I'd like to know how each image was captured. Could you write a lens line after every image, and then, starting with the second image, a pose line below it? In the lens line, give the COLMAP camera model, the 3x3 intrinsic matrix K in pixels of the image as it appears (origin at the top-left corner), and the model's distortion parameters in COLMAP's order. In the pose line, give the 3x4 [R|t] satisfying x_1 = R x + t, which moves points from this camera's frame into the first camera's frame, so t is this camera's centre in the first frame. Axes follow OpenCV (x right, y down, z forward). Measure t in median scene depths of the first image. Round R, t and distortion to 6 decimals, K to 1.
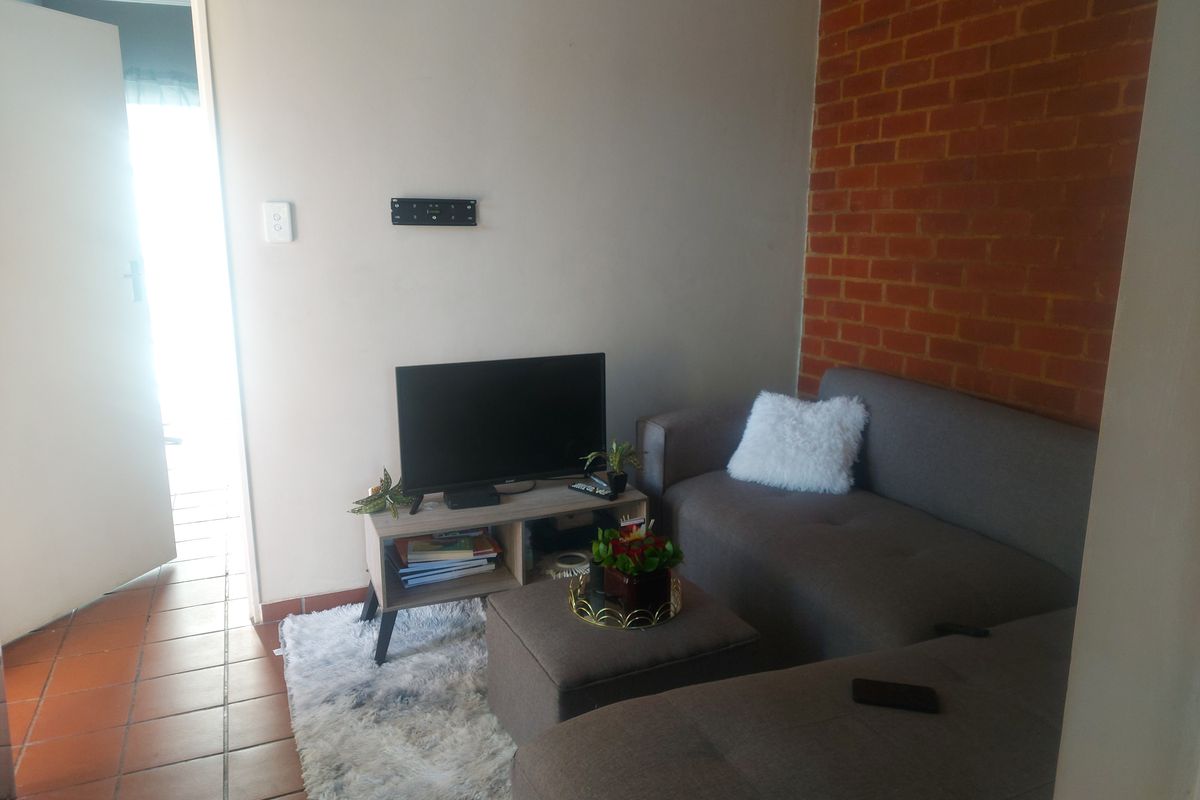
lens RADIAL K [[804.4, 0, 600.0], [0, 804.4, 400.0], [0, 0, 1]] dist [0.007138, 0.000410]
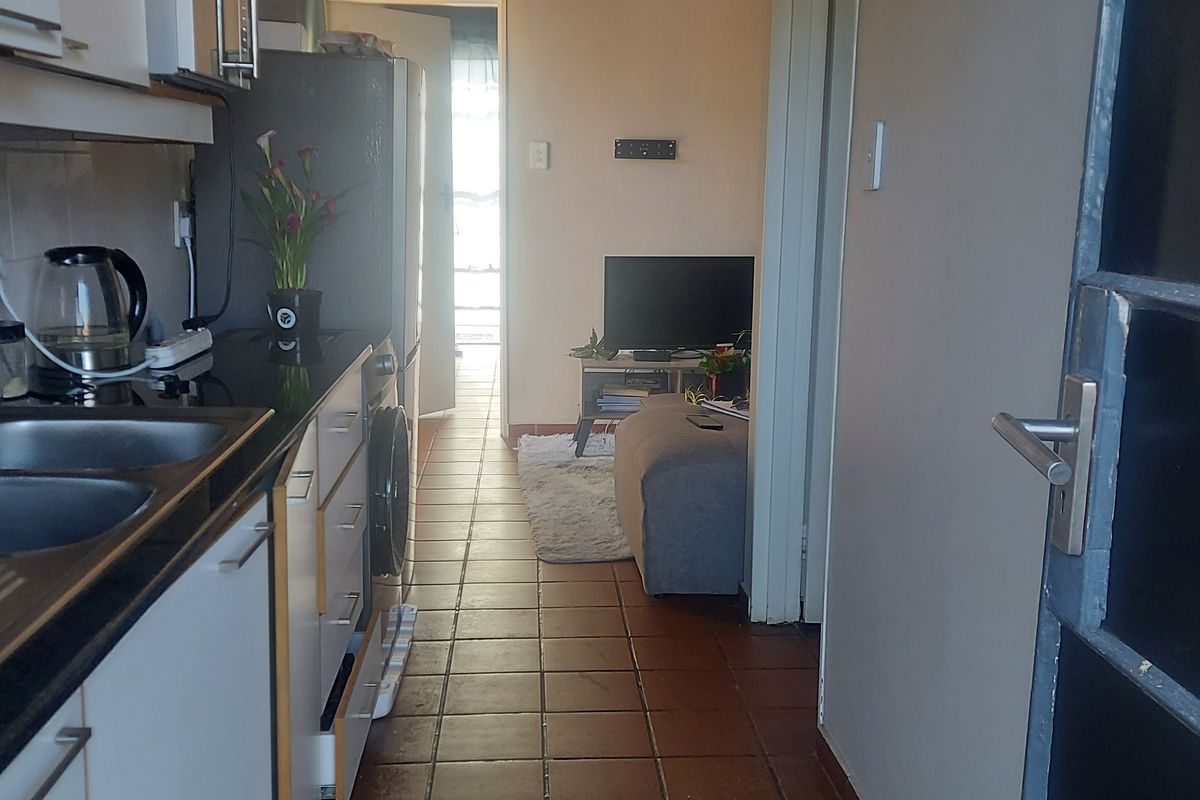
lens RADIAL K [[913.5, 0, 600.0], [0, 913.5, 400.0], [0, 0, 1]] dist [0.002777, 0.000079]
pose [[0.943433, 0.090946, -0.318845, 0.260780], [-0.083600, 0.995824, 0.036680, 0.143964], [0.320850, -0.007950, 0.947097, -0.512004]]
